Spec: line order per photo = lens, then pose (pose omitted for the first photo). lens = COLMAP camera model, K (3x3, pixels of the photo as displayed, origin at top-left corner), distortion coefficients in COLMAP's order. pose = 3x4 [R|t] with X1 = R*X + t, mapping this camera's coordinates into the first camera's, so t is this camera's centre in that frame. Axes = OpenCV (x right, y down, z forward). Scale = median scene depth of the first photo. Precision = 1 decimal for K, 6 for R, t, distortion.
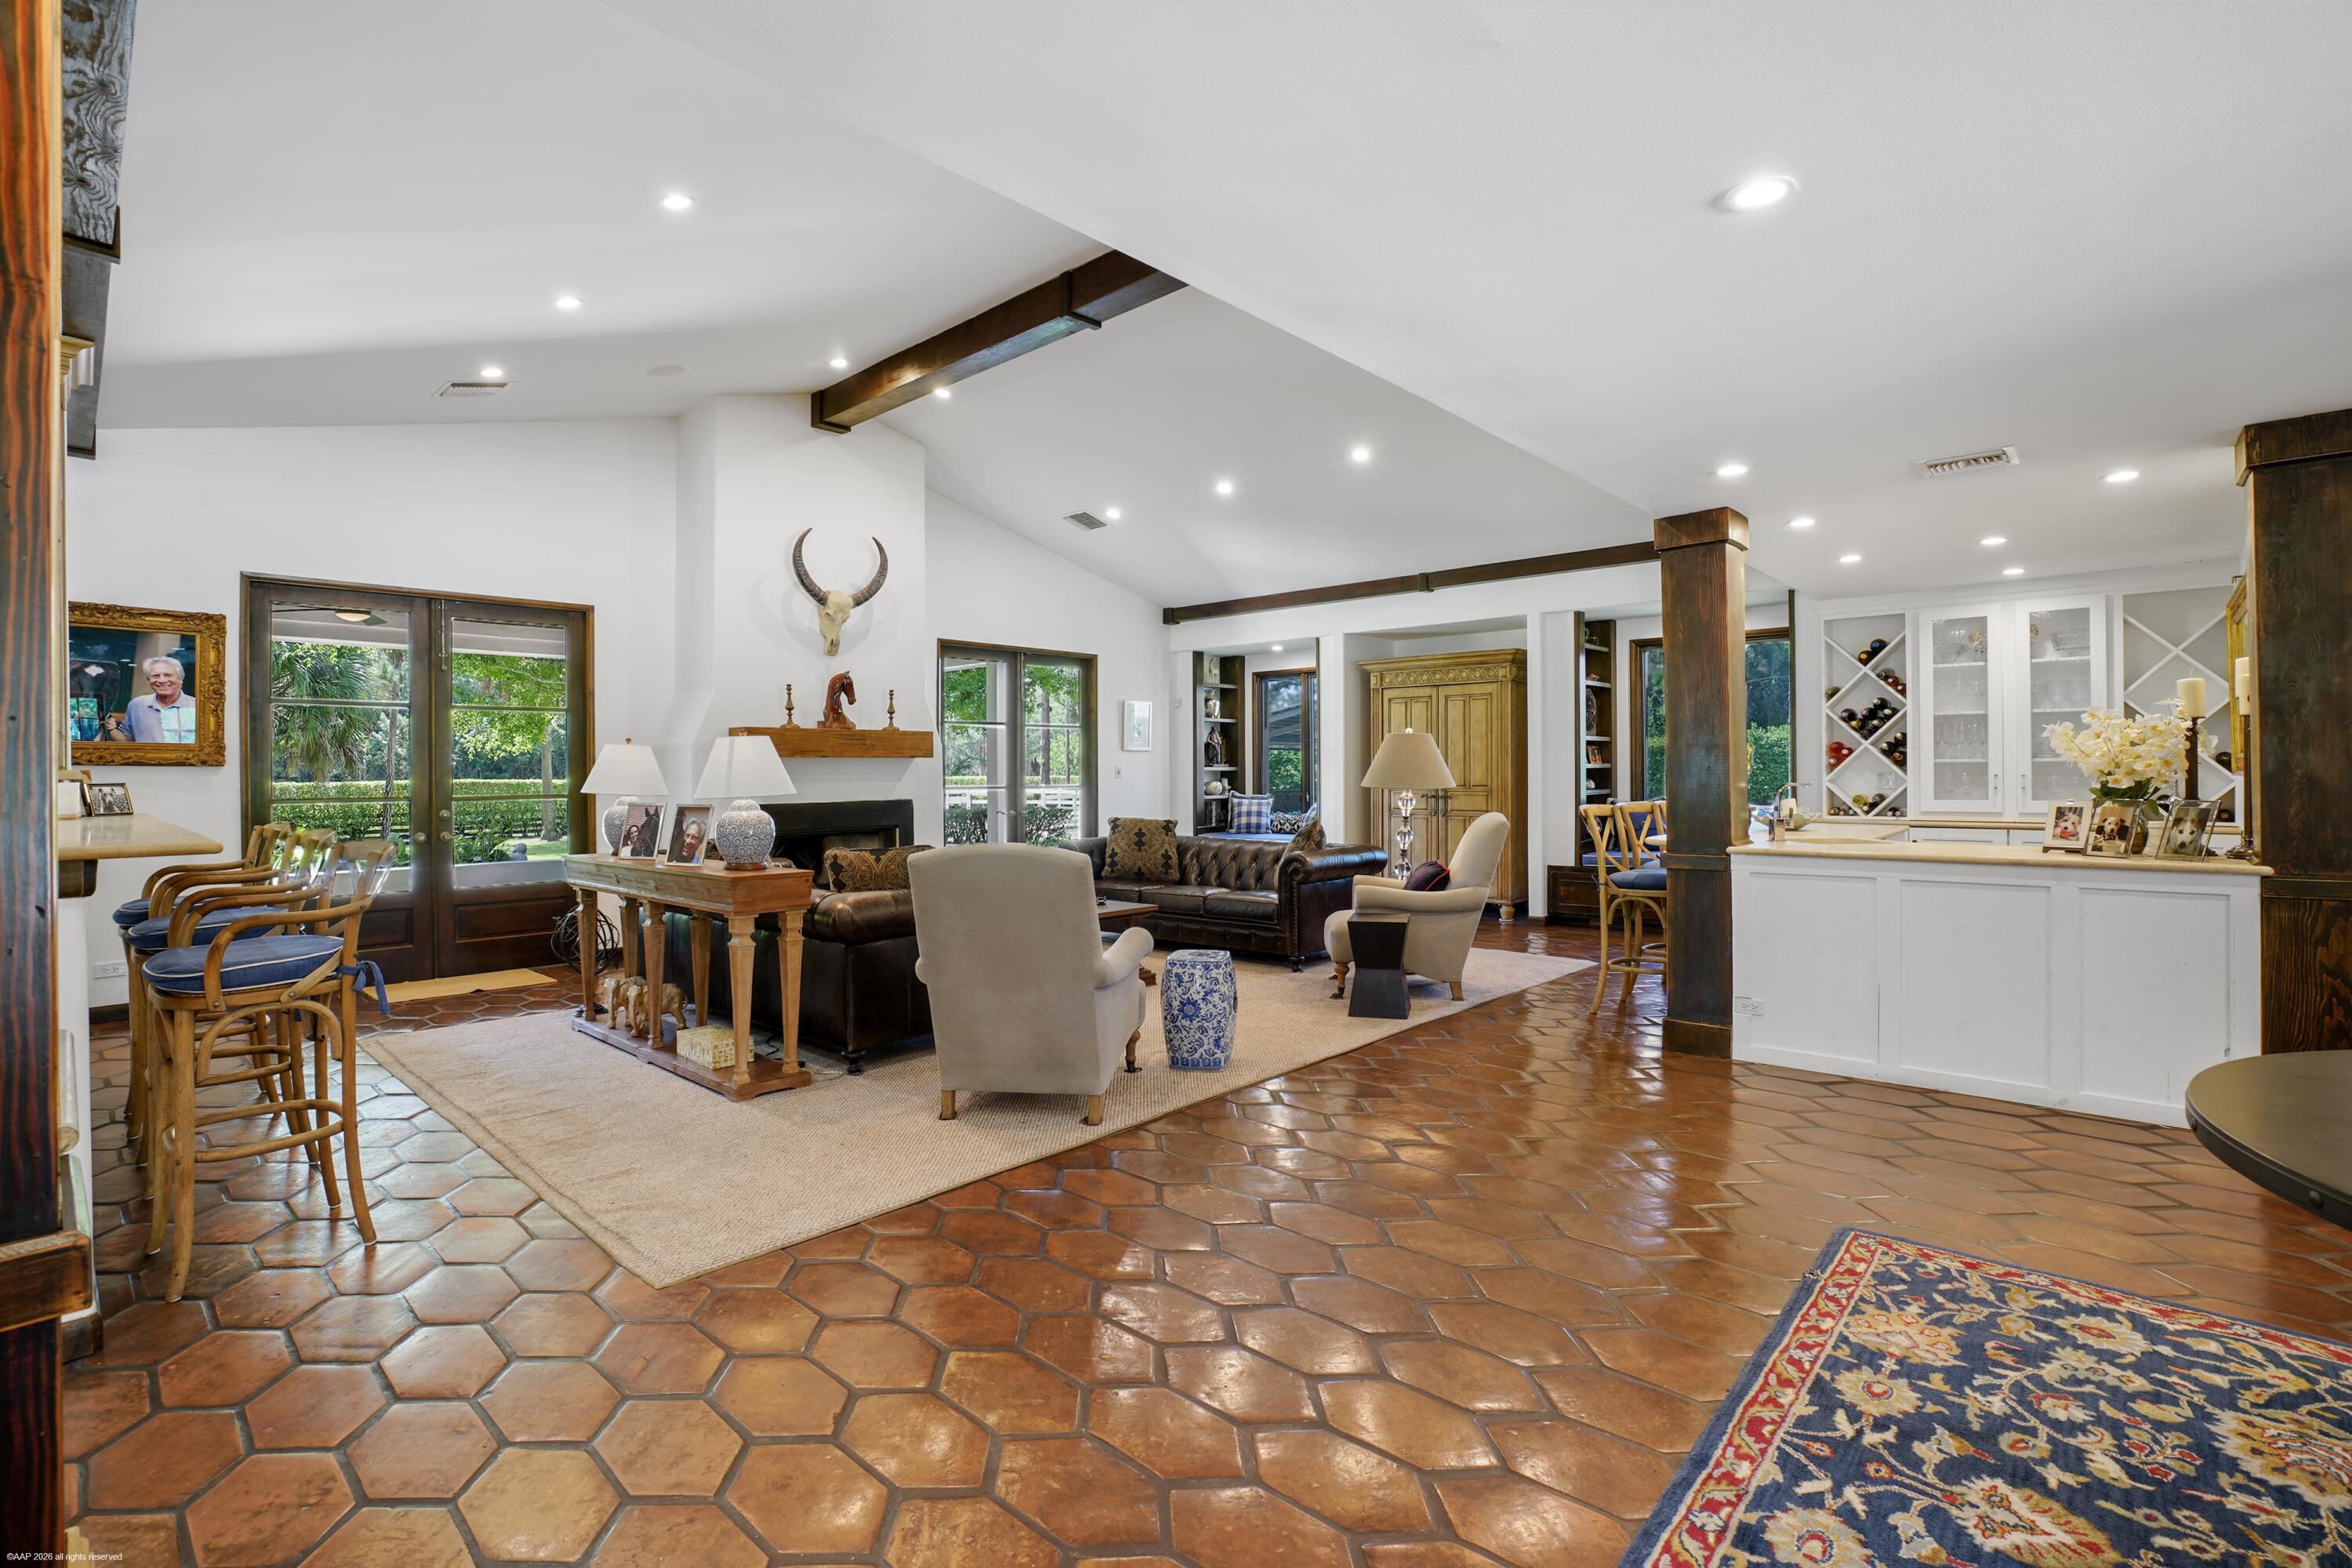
lens RADIAL K [[1088.1, 0, 1200.3], [0, 1088.1, 777.2], [0, 0, 1]] dist [-0.015780, 0.000009]
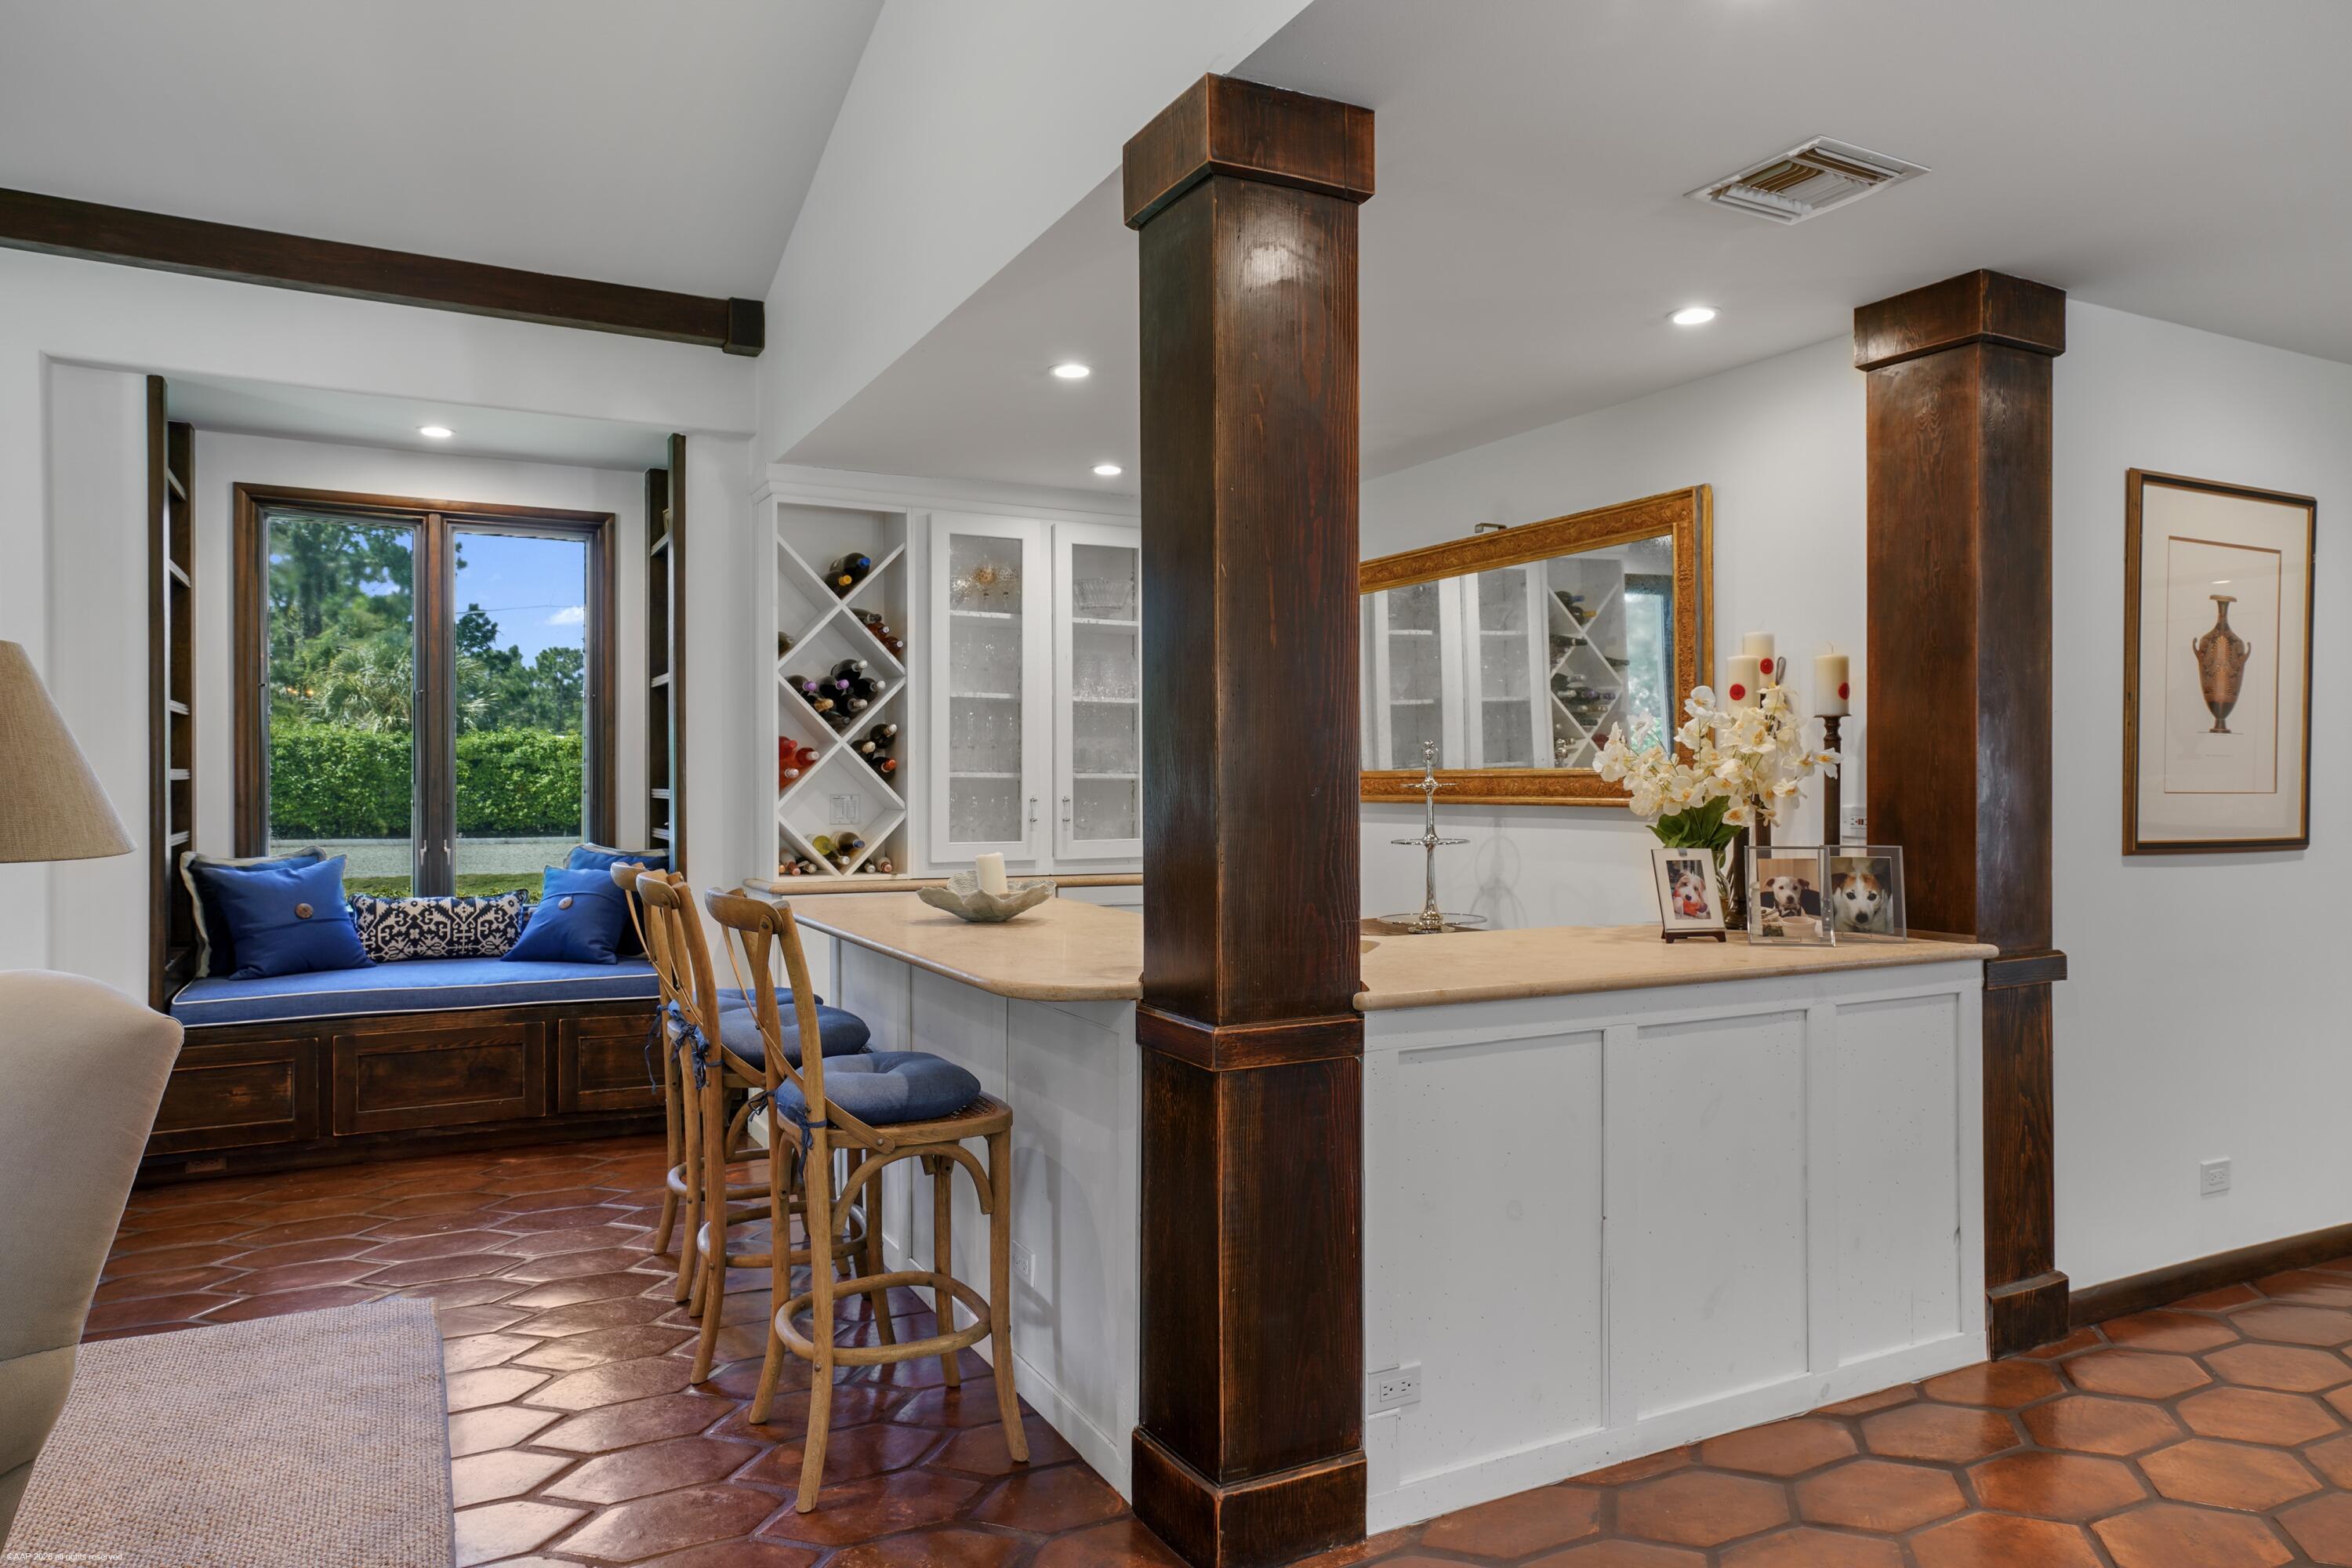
lens RADIAL K [[1457.6, 0, 1134.3], [0, 1457.6, 789.9], [0, 0, 1]] dist [0.001606, 0.000493]
pose [[0.355665, 0.004003, 0.934605, -0.020621], [-0.002523, 0.999991, -0.003323, -0.004191], [-0.934610, -0.001176, 0.355672, 0.593069]]
